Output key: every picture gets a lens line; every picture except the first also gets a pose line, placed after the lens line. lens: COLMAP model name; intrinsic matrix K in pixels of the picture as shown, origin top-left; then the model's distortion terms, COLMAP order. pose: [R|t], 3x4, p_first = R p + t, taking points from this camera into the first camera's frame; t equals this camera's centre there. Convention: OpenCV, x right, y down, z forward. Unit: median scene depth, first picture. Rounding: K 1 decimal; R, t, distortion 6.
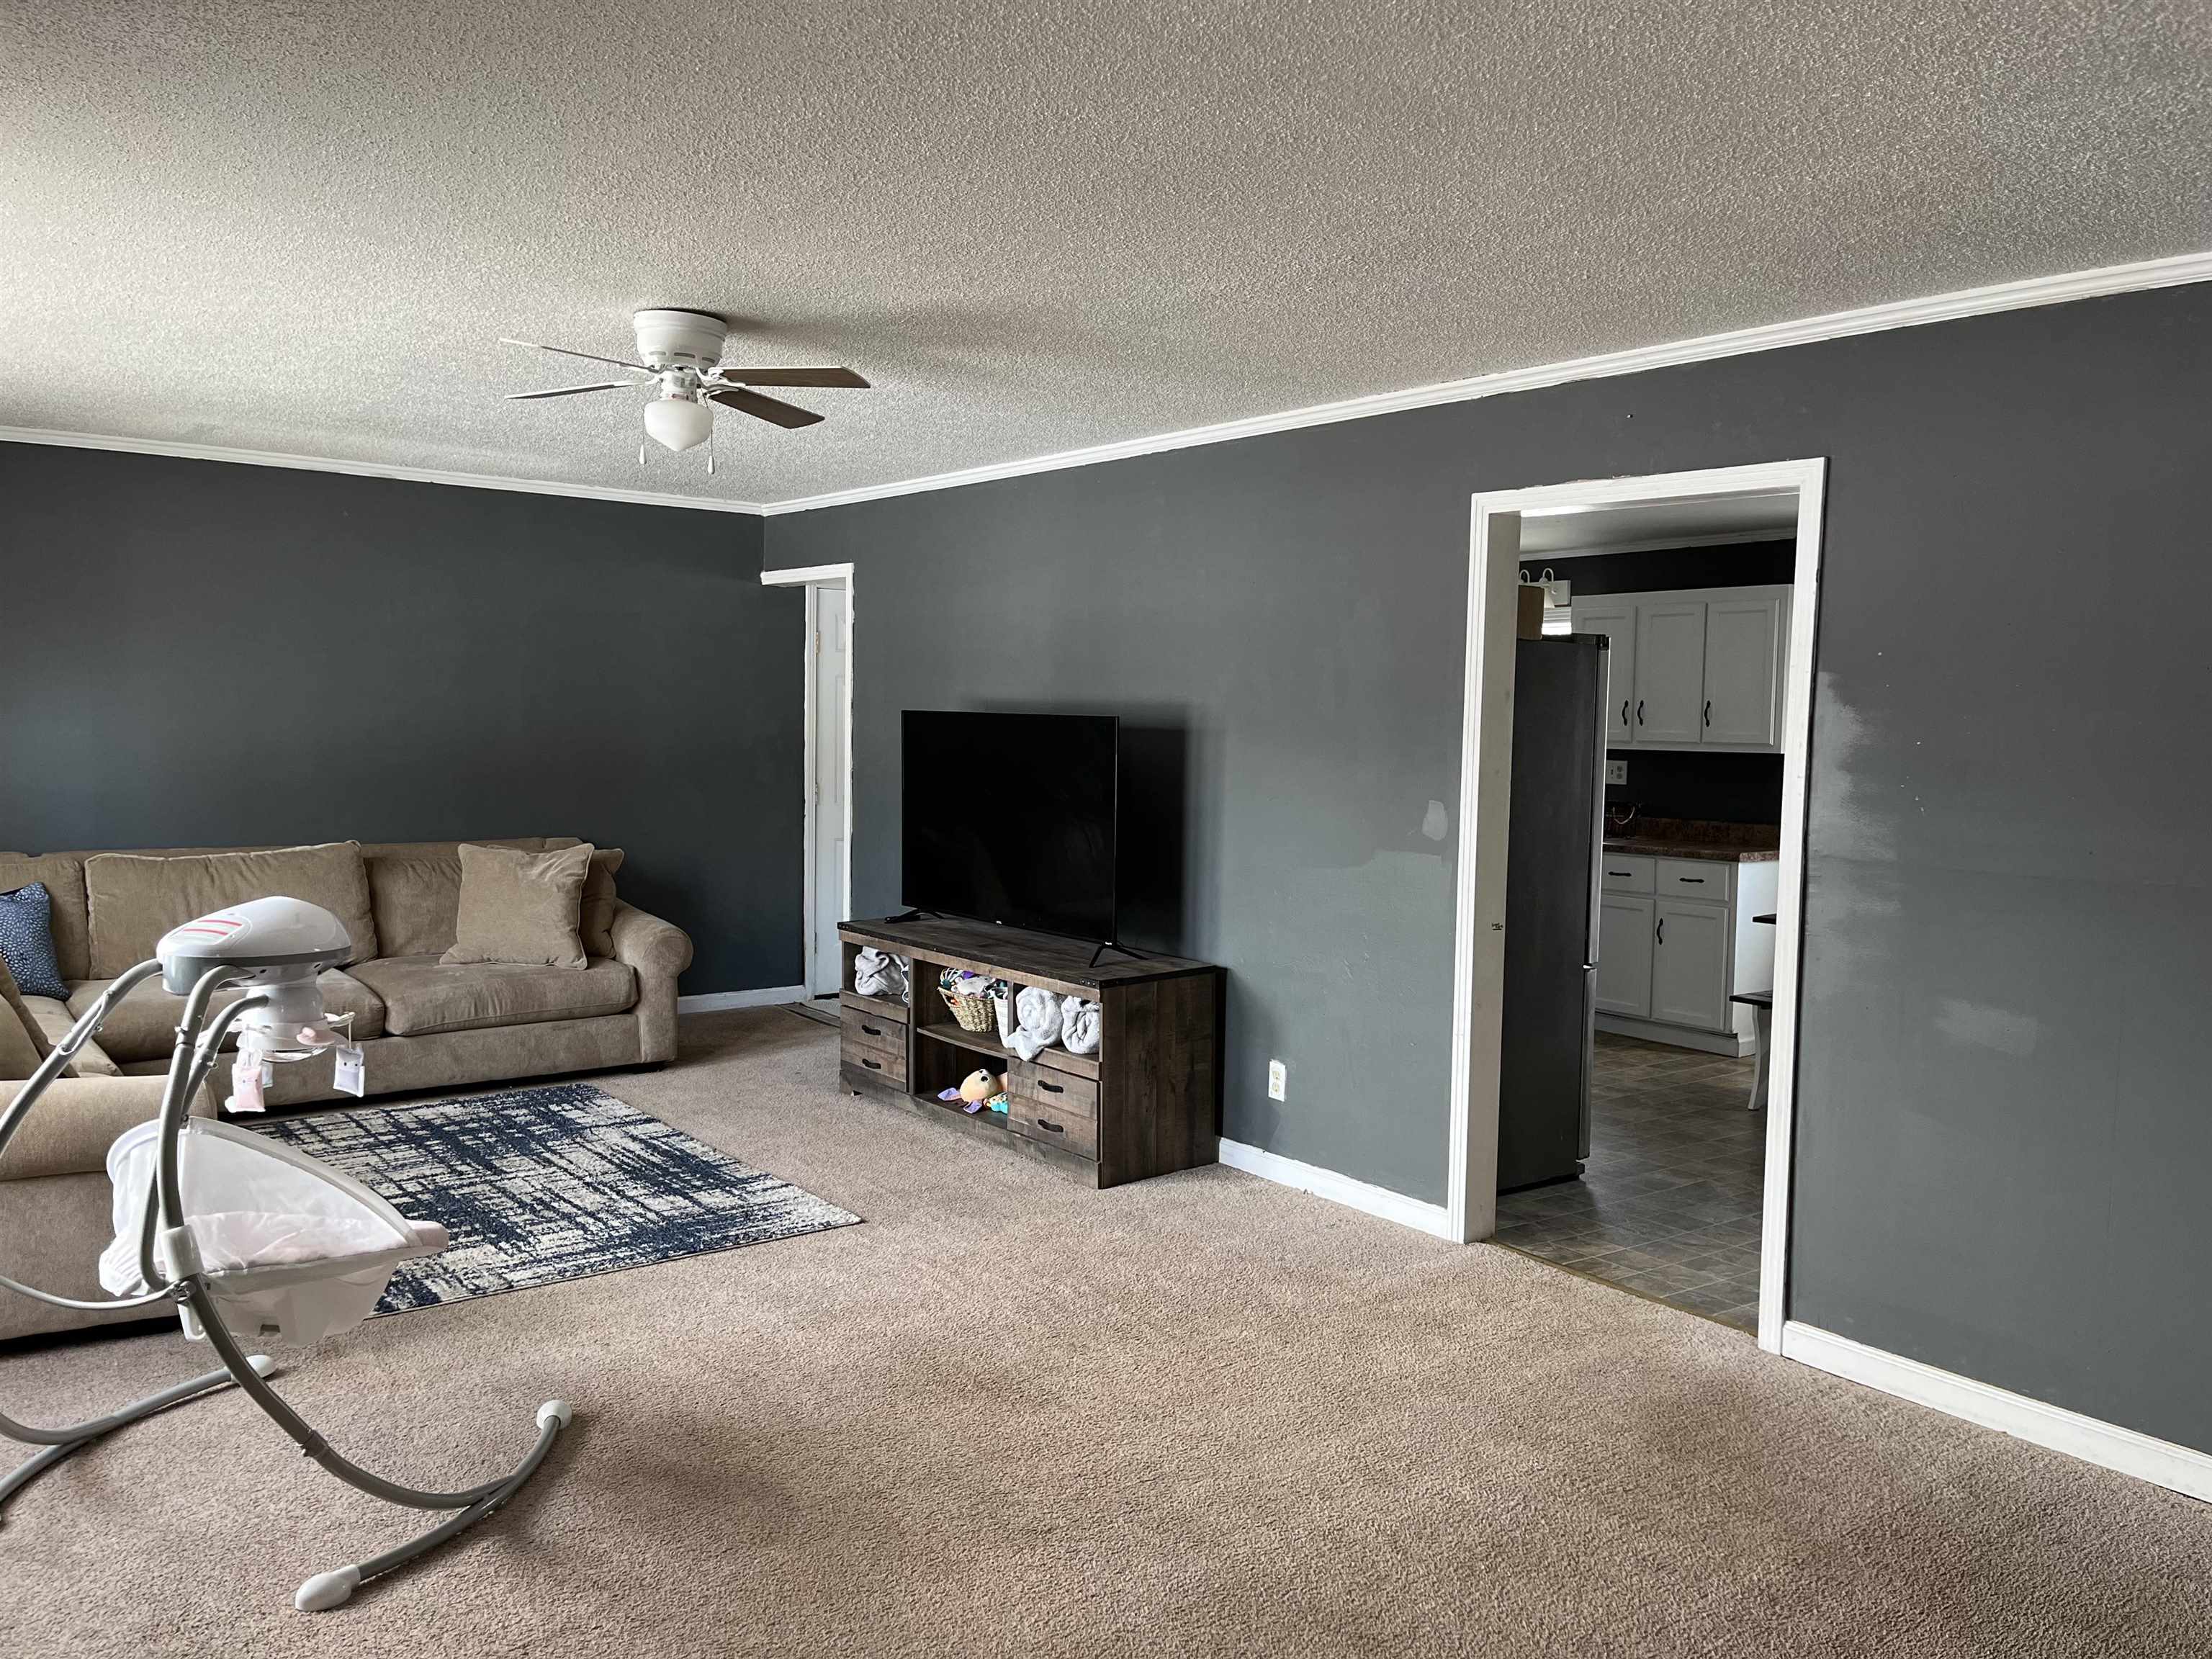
lens RADIAL K [[1658.2, 0, 1099.4], [0, 1658.2, 815.5], [0, 0, 1]] dist [0.059238, -0.072560]
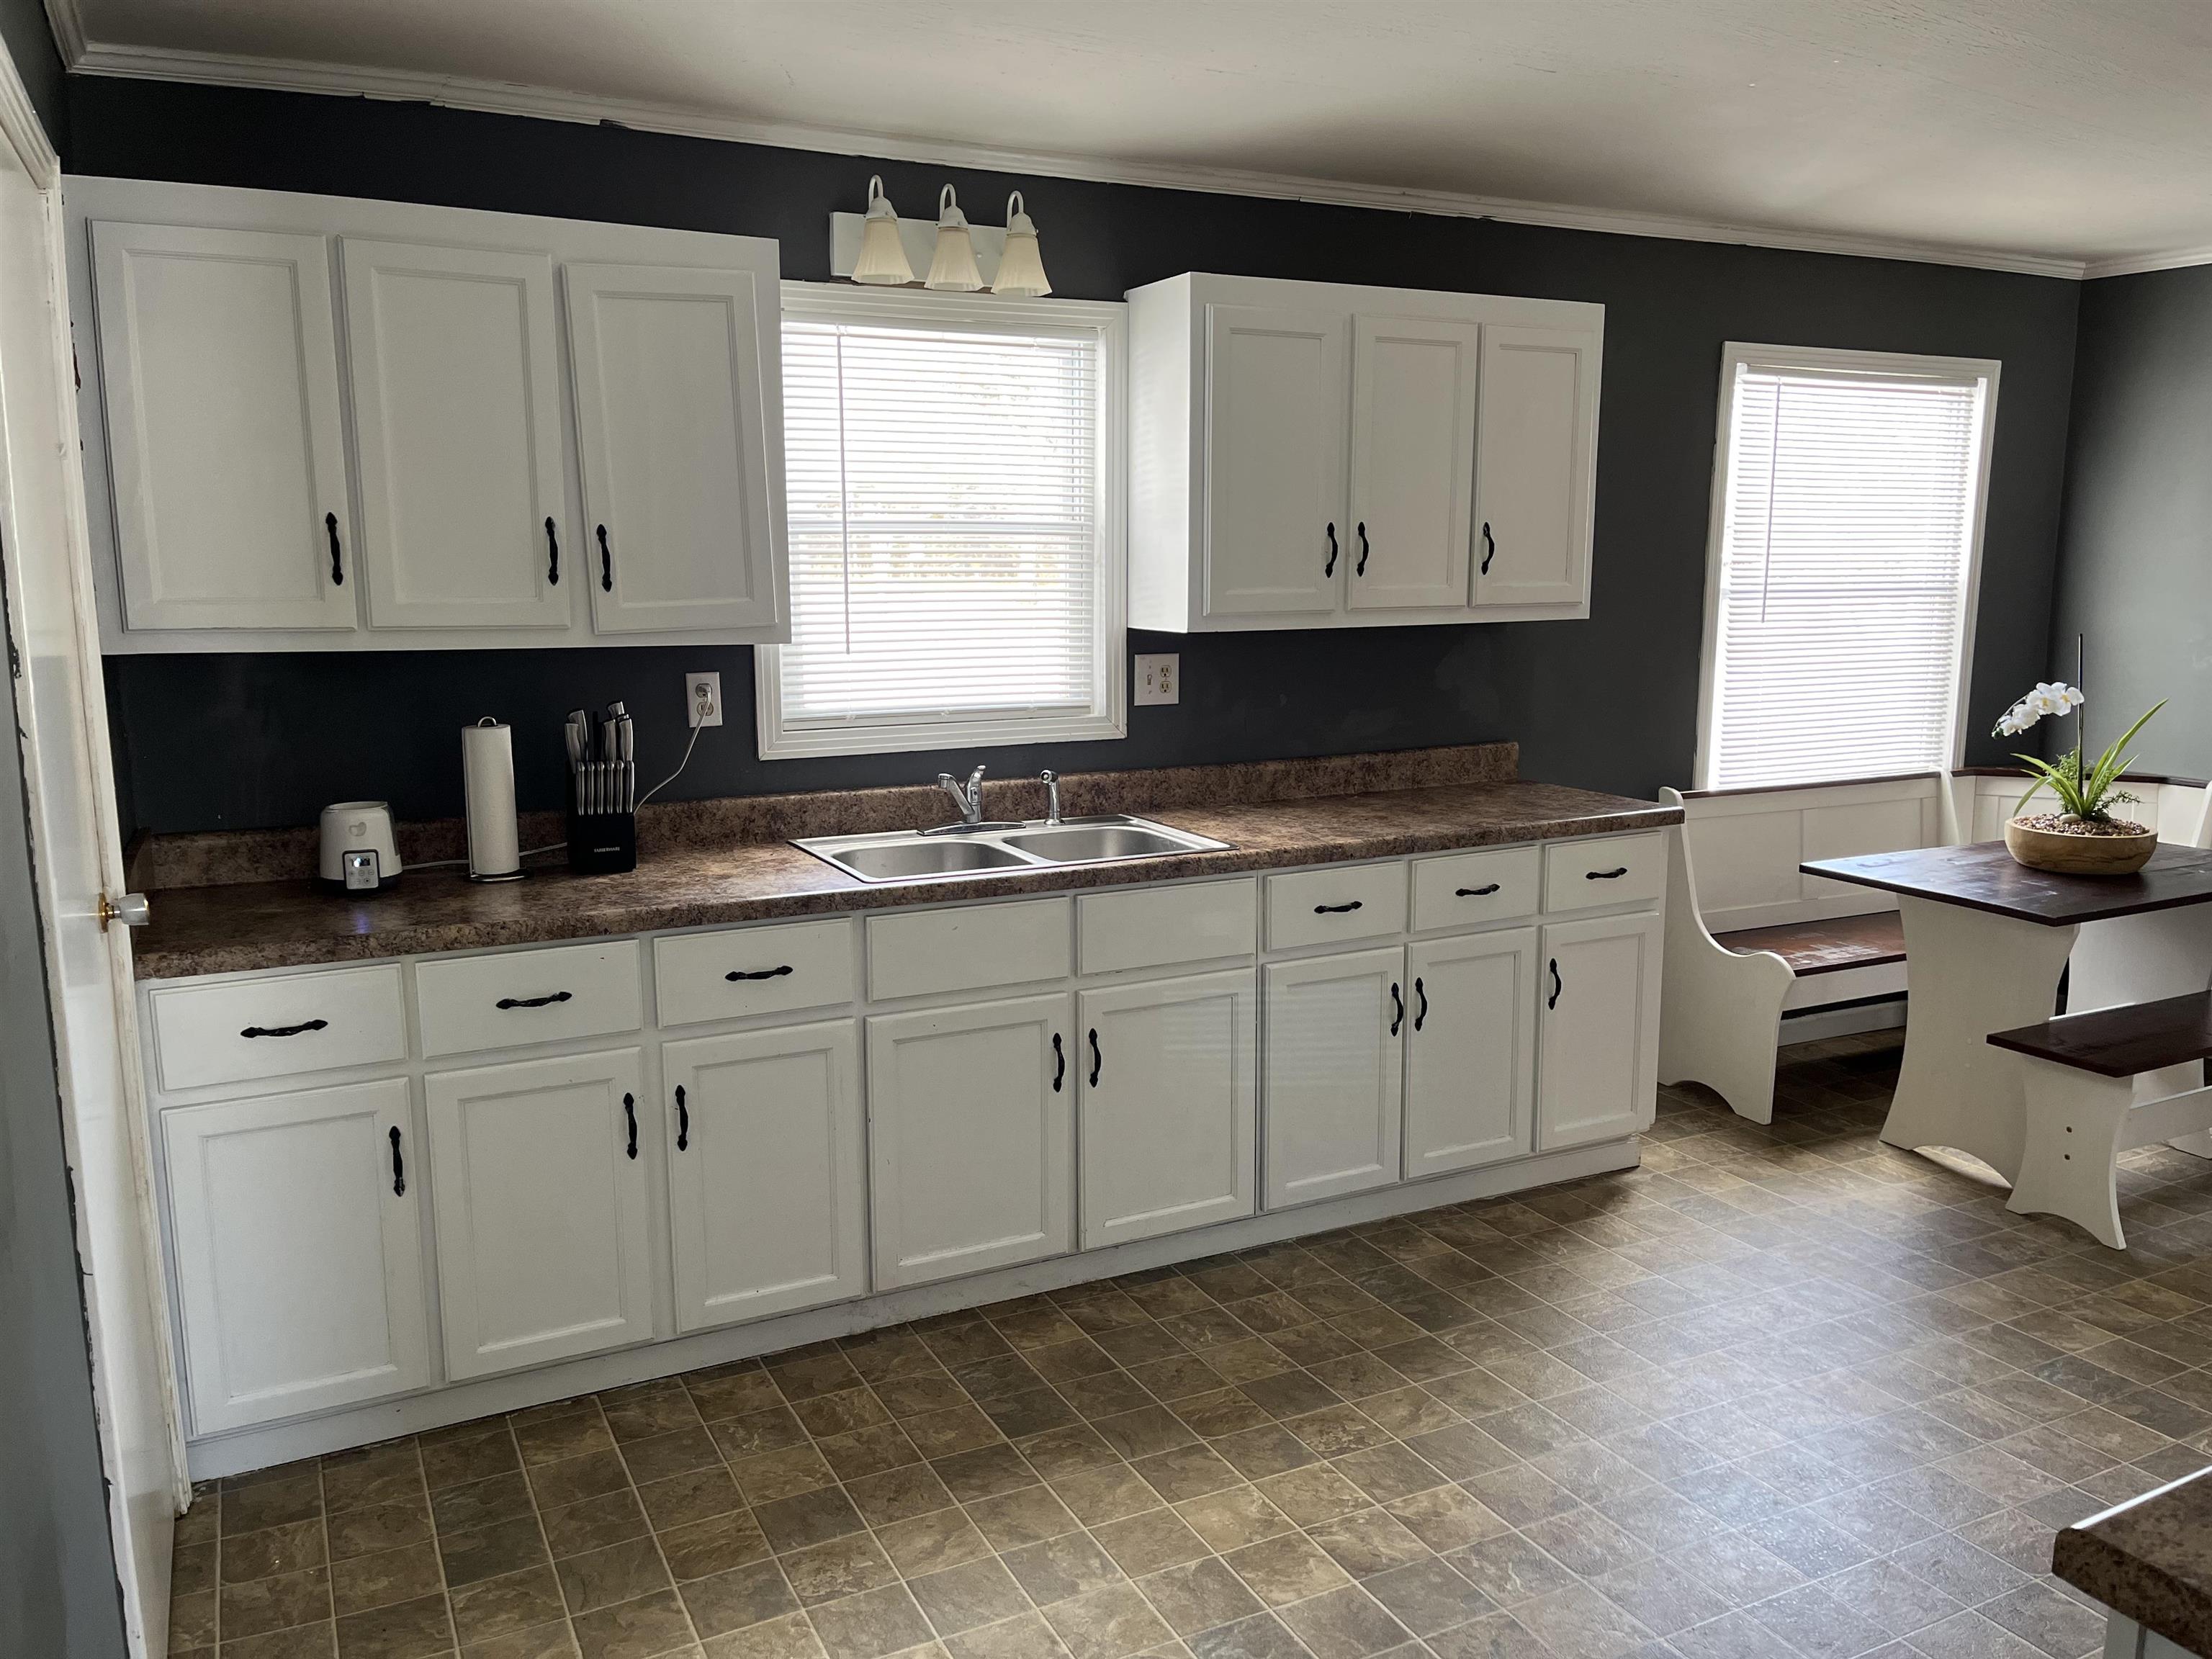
lens RADIAL K [[1686.9, 0, 1106.0], [0, 1686.9, 829.5], [0, 0, 1]] dist [0.129925, -0.254351]
pose [[0.184703, -0.176602, 0.966797, -0.181695], [0.067310, 0.983686, 0.166828, -0.072311], [-0.980487, 0.034261, 0.193576, 1.026560]]
